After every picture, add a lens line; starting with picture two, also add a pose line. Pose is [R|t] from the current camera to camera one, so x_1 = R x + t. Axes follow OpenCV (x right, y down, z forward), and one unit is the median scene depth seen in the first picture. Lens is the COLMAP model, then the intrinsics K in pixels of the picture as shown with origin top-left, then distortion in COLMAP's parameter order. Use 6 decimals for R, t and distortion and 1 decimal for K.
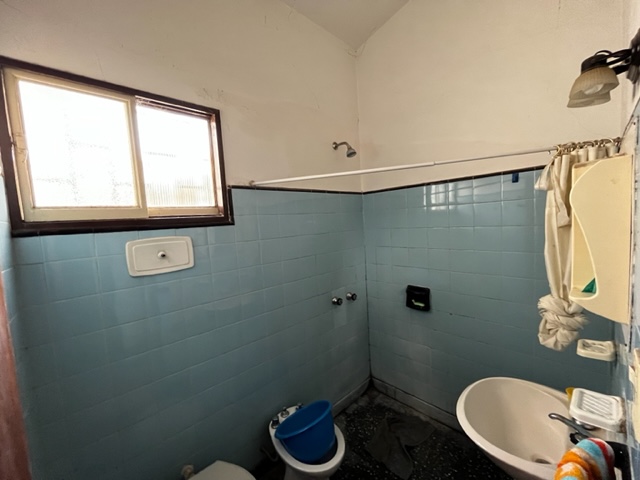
lens RADIAL K [[260.1, 0, 318.9], [0, 260.1, 241.2], [0, 0, 1]] dist [-0.004763, -0.000407]
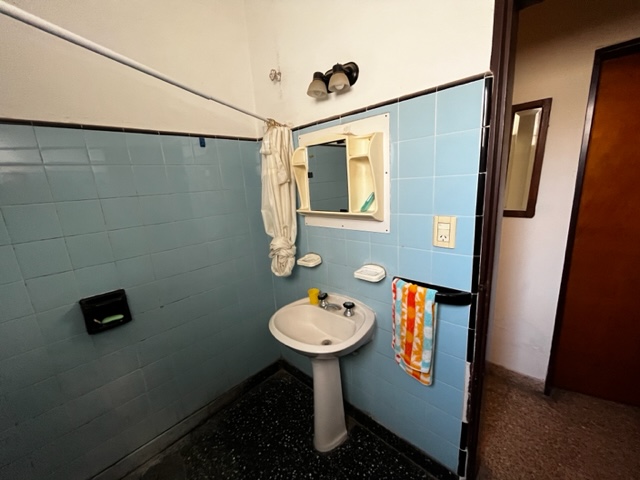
lens RADIAL K [[260.1, 0, 318.7], [0, 260.1, 238.7], [0, 0, 1]] dist [-0.004763, -0.000407]
pose [[-0.051887, -0.158899, 0.985930, -0.252024], [0.142844, 0.975928, 0.164804, 0.015385], [-0.988384, 0.149385, -0.027940, 0.497975]]
